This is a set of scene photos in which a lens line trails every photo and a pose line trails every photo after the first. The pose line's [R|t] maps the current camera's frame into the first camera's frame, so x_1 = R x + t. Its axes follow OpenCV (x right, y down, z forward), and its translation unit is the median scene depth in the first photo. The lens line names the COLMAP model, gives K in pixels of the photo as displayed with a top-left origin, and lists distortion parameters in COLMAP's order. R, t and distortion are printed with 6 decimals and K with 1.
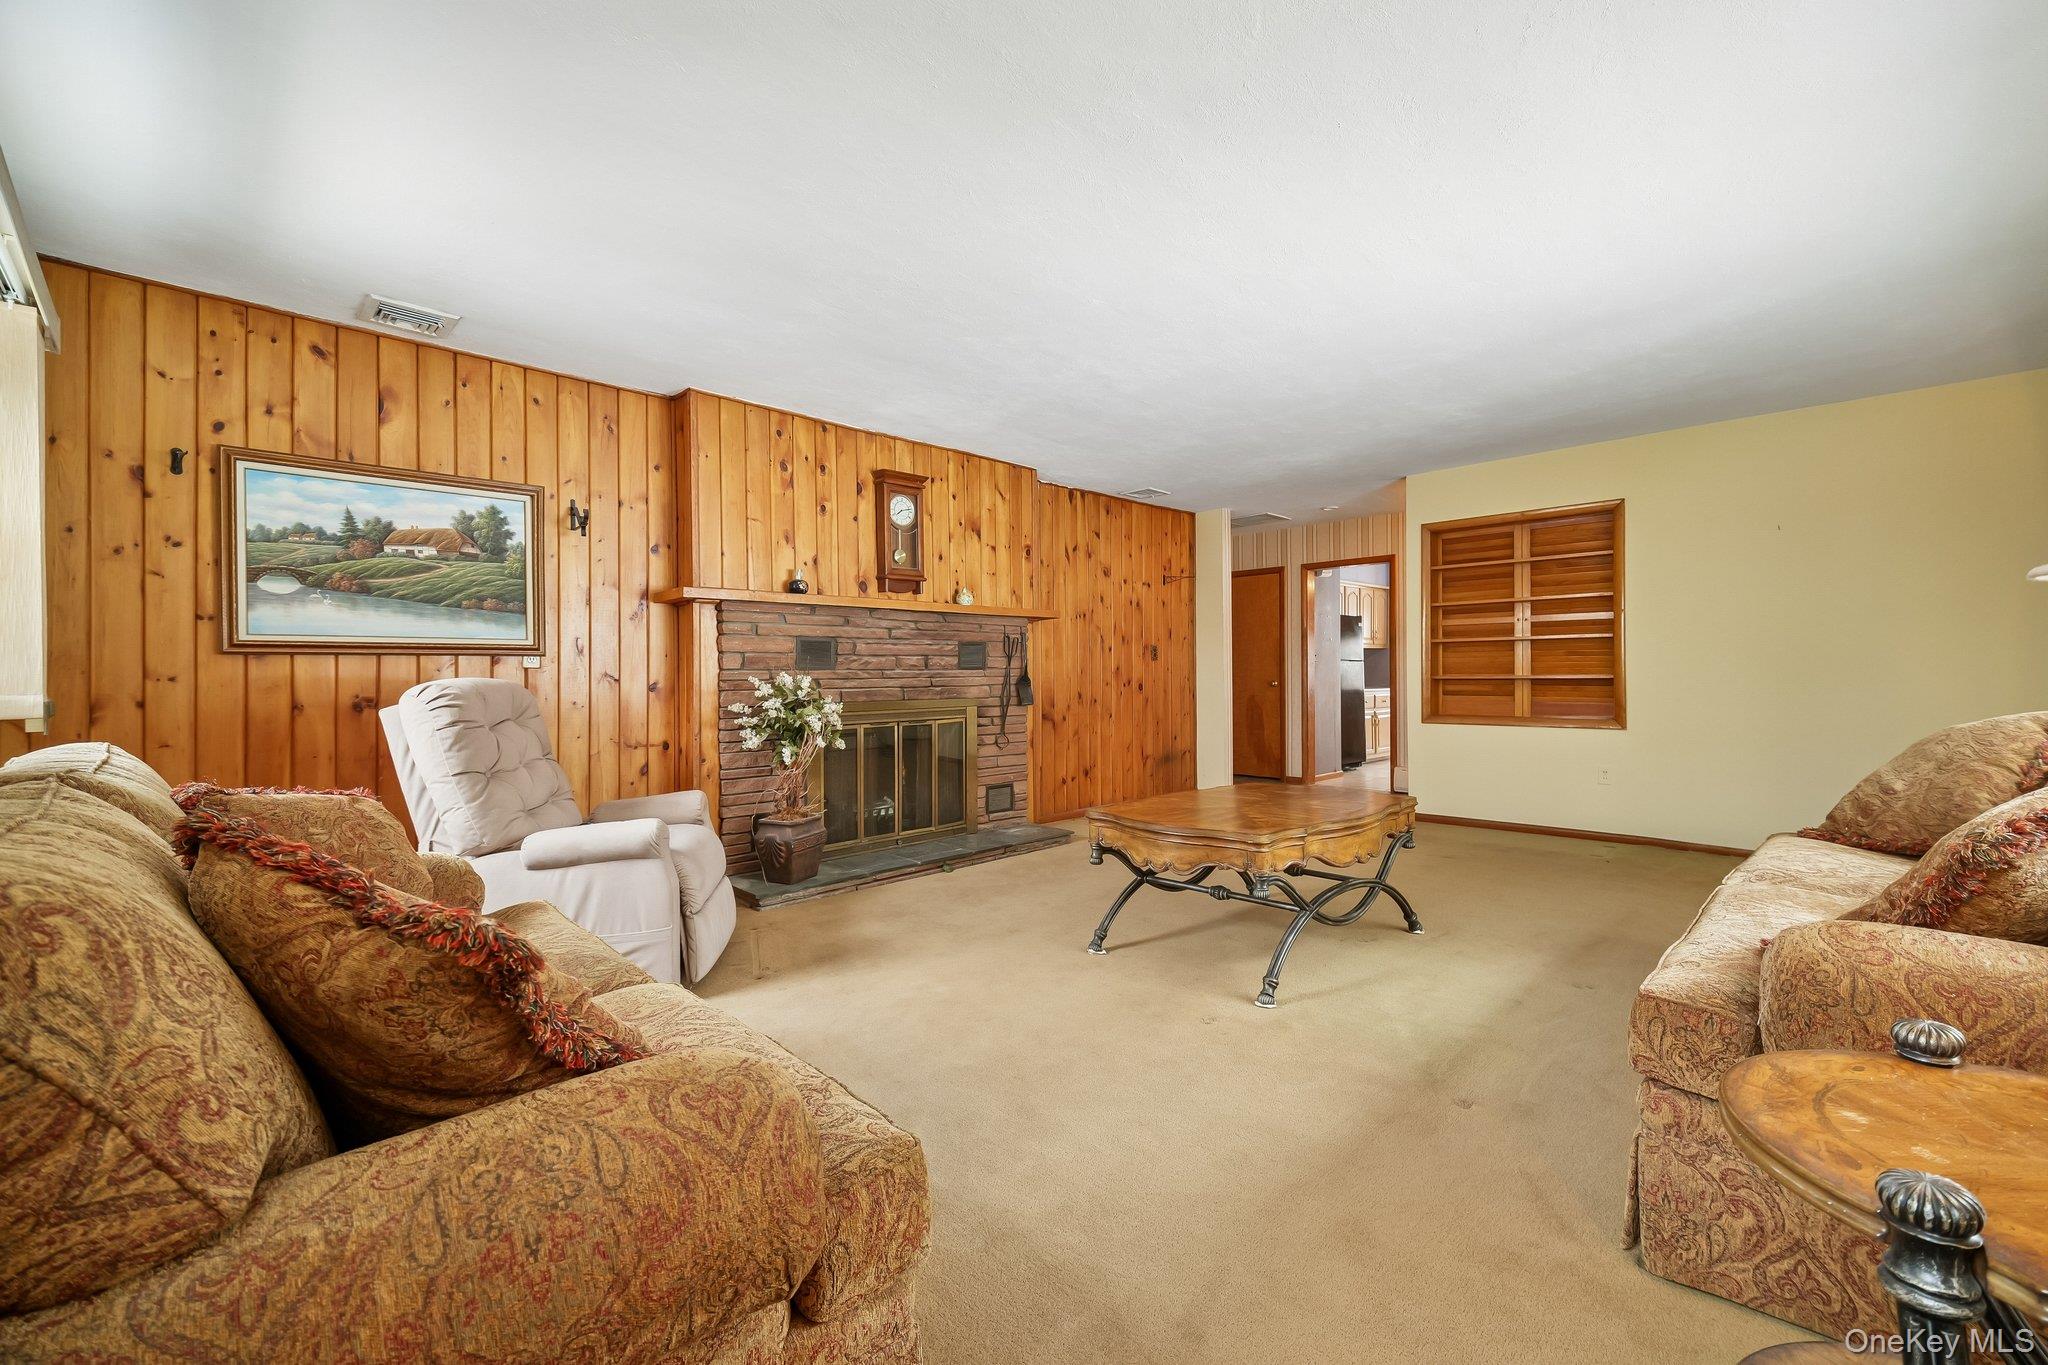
lens RADIAL K [[842.2, 0, 1021.9], [0, 842.2, 702.2], [0, 0, 1]] dist [0.020444, -0.017589]
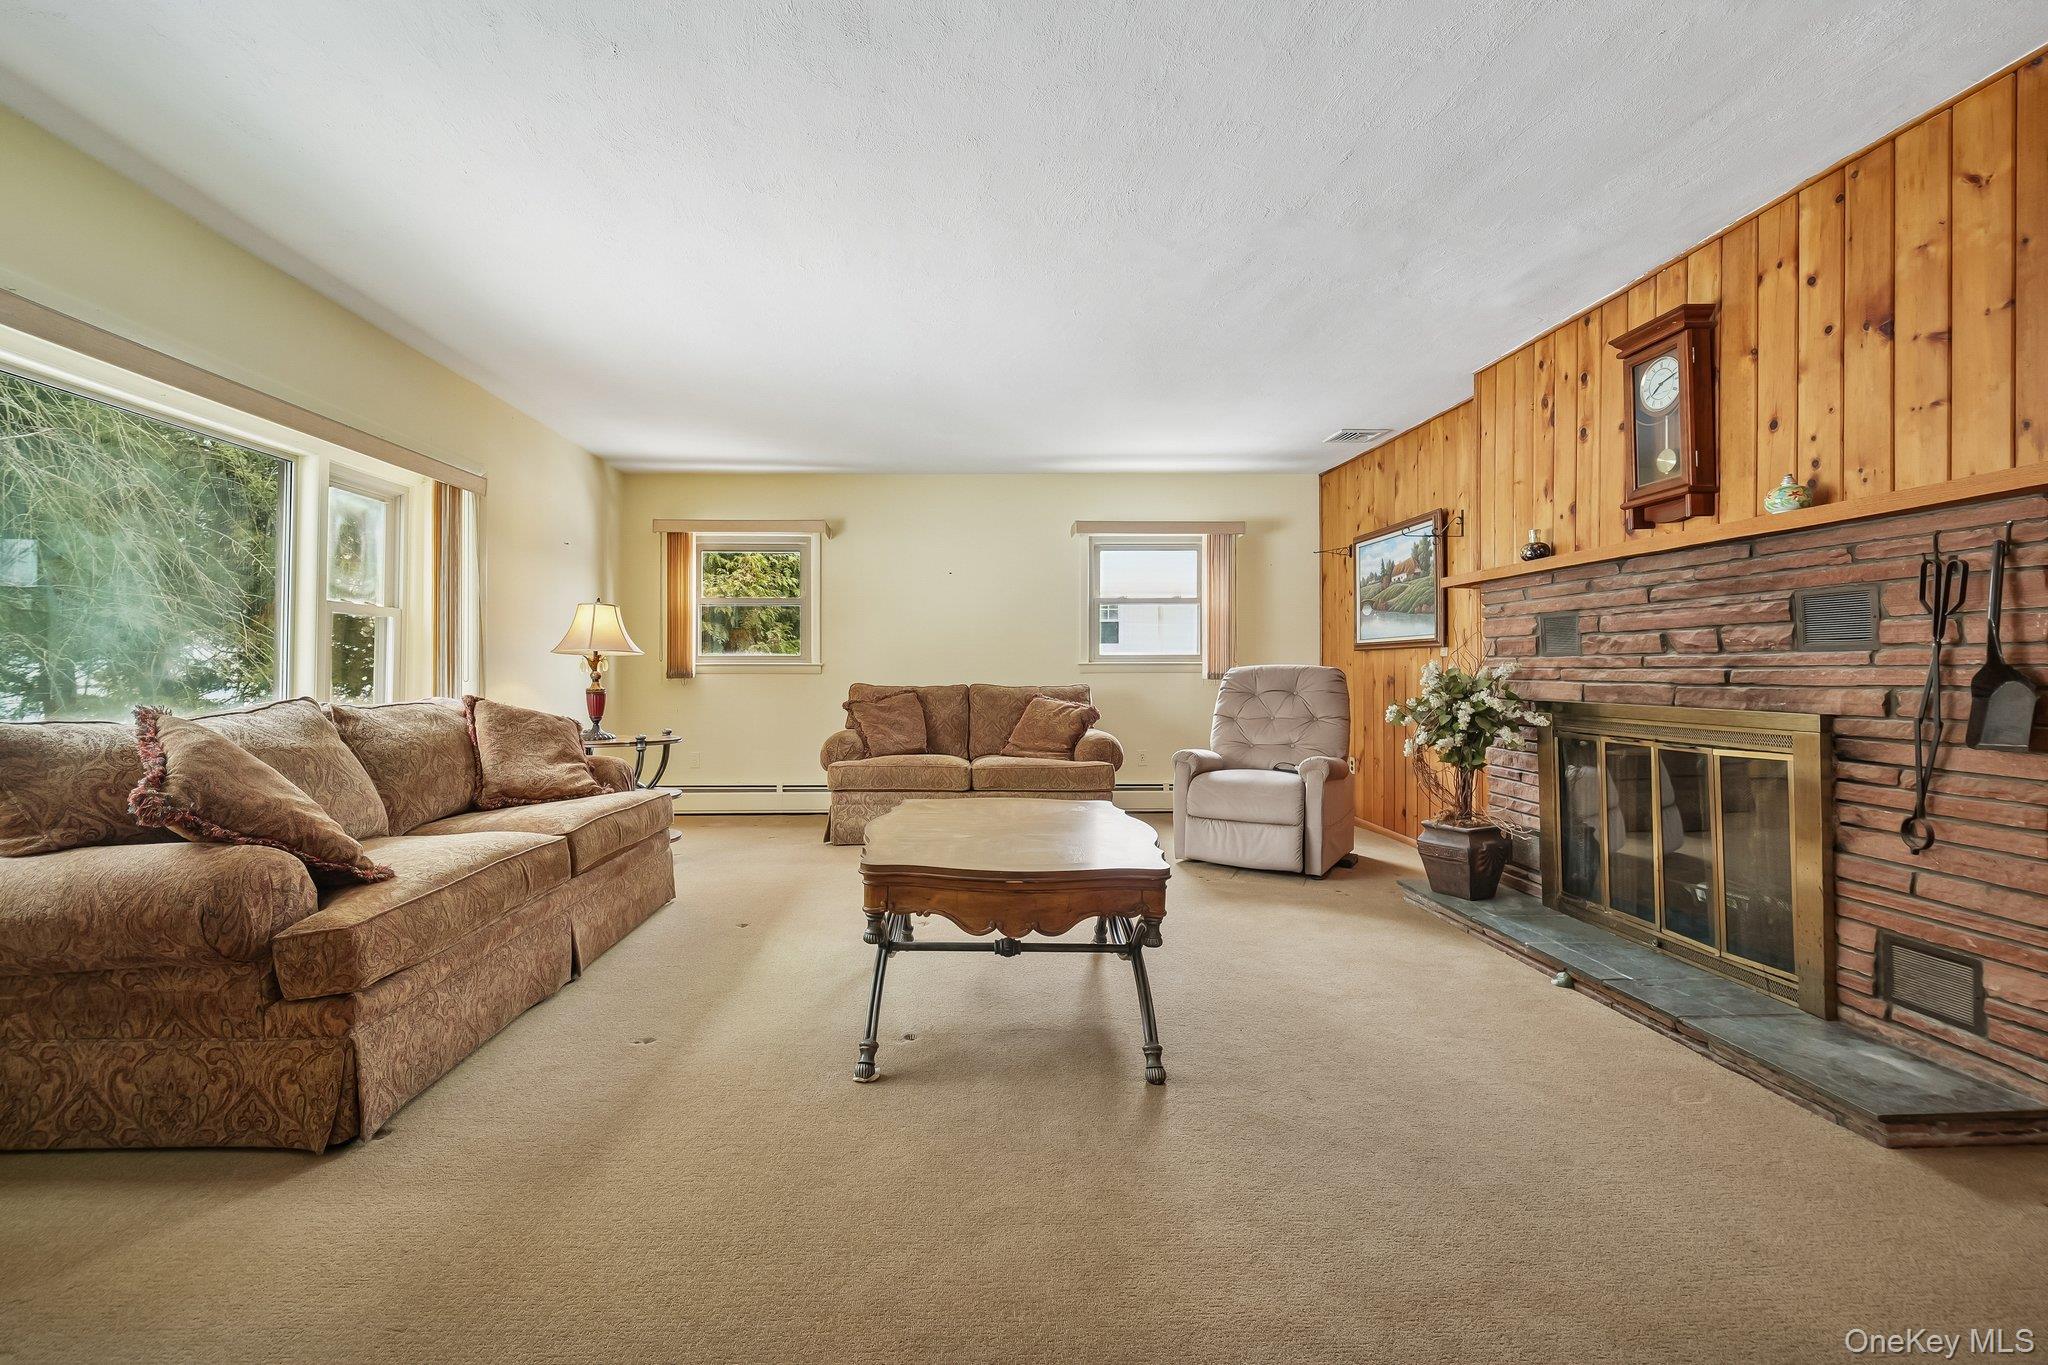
lens RADIAL K [[869.2, 0, 976.8], [0, 869.2, 675.9], [0, 0, 1]] dist [0.020748, -0.014477]
pose [[-0.681275, 0.017115, -0.731828, 0.641527], [-0.014596, 0.999210, 0.036956, -0.039012], [0.731882, 0.035859, -0.680487, 1.080731]]
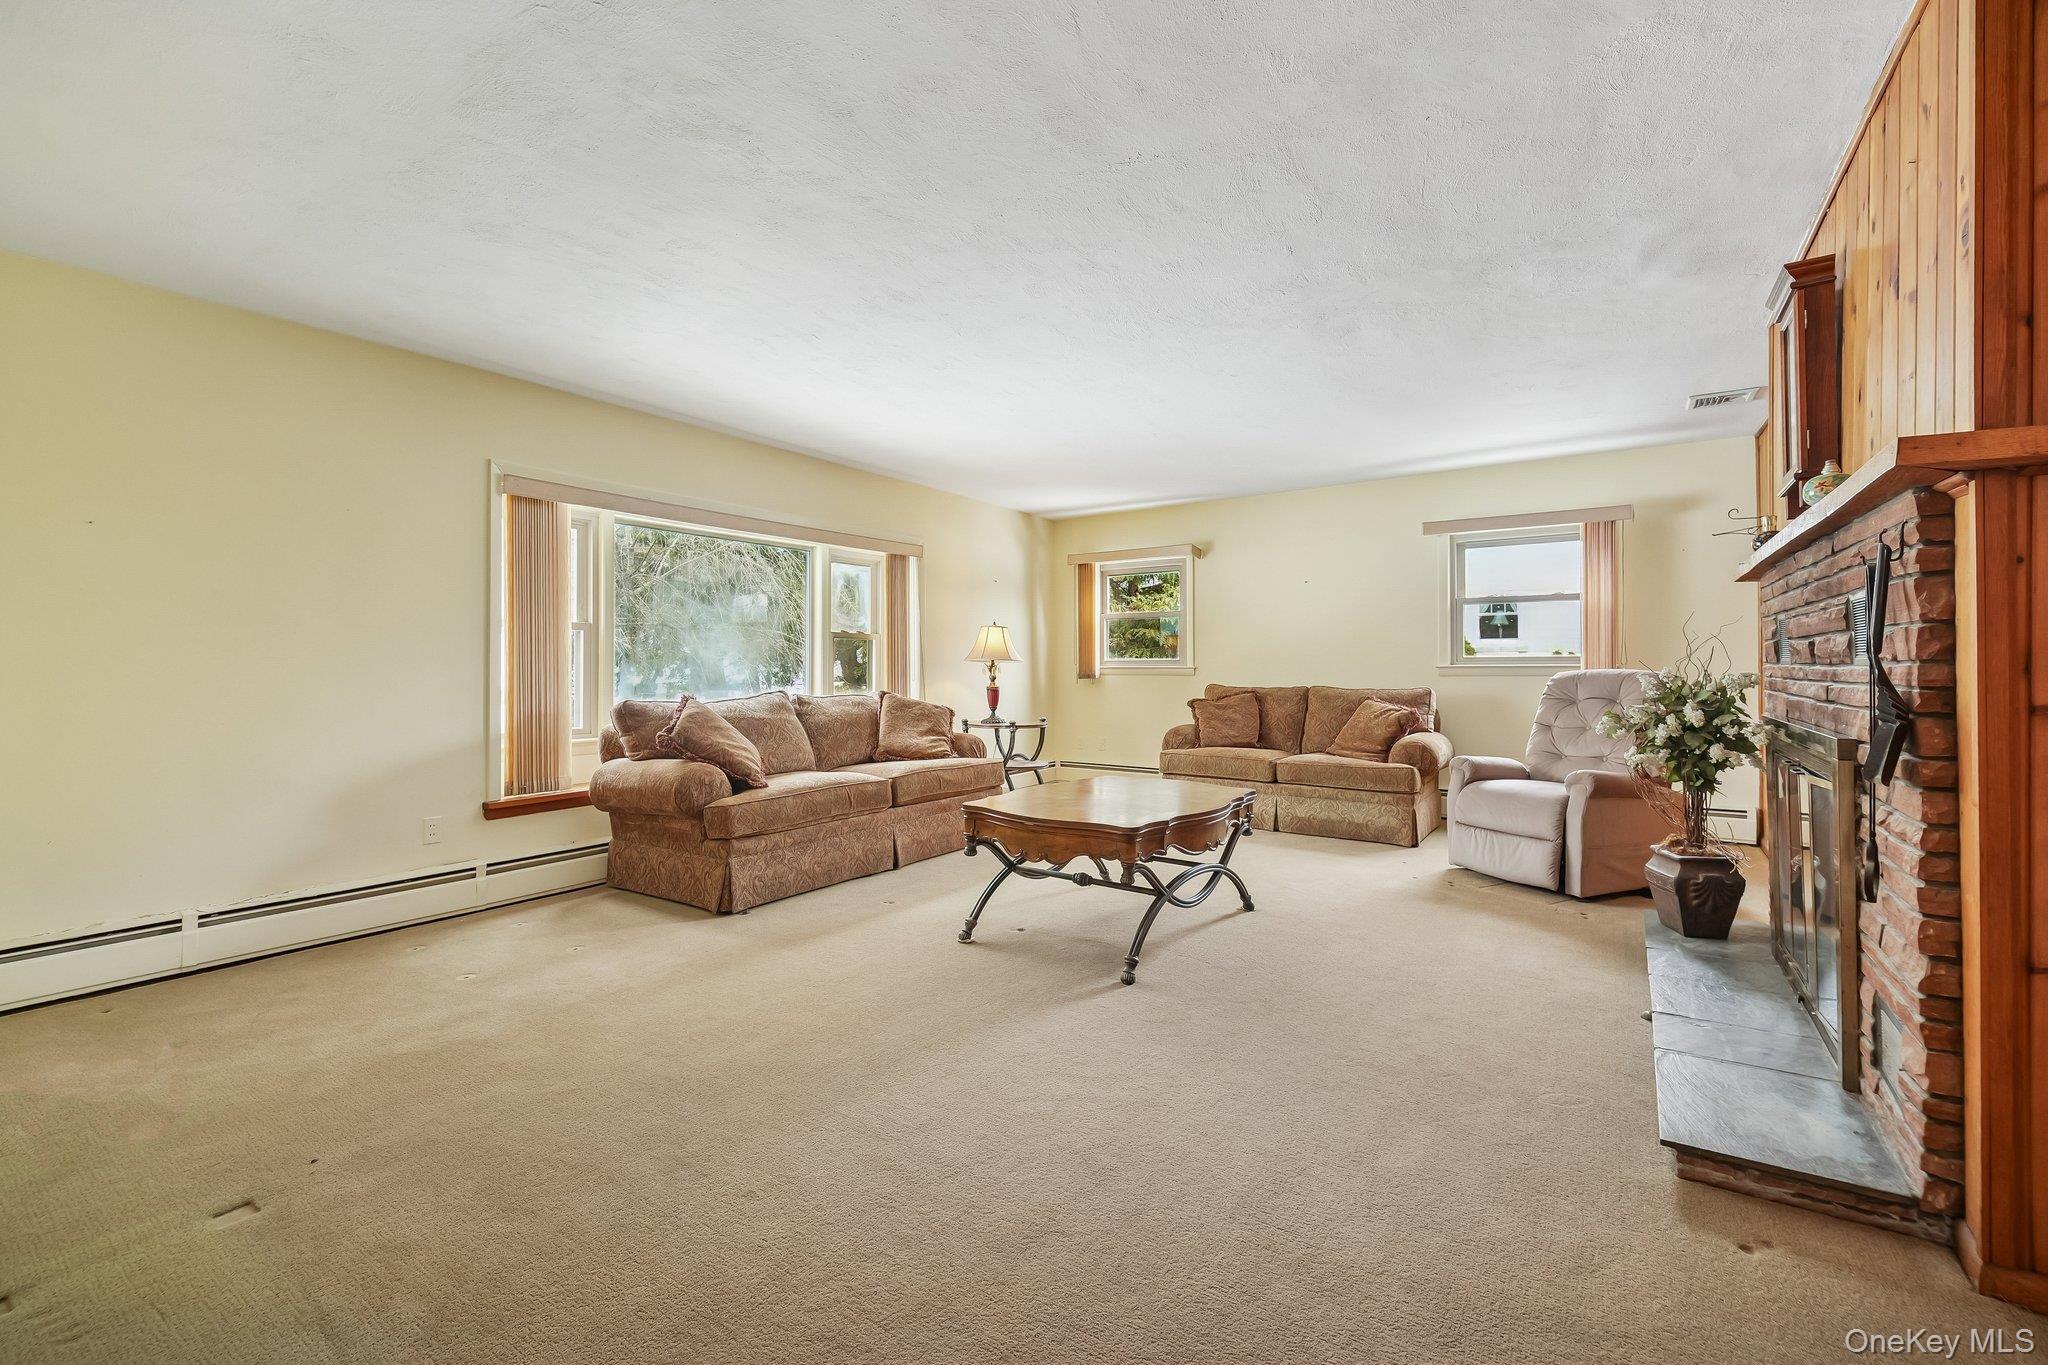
lens RADIAL K [[847.5, 0, 1024.0], [0, 847.5, 682.5], [0, 0, 1]] dist [0.020910, 0.000055]
pose [[-0.979332, 0.017336, -0.201514, 0.435484], [0.006988, 0.998625, 0.051949, -0.057896], [0.202138, 0.049467, -0.978107, 1.418307]]
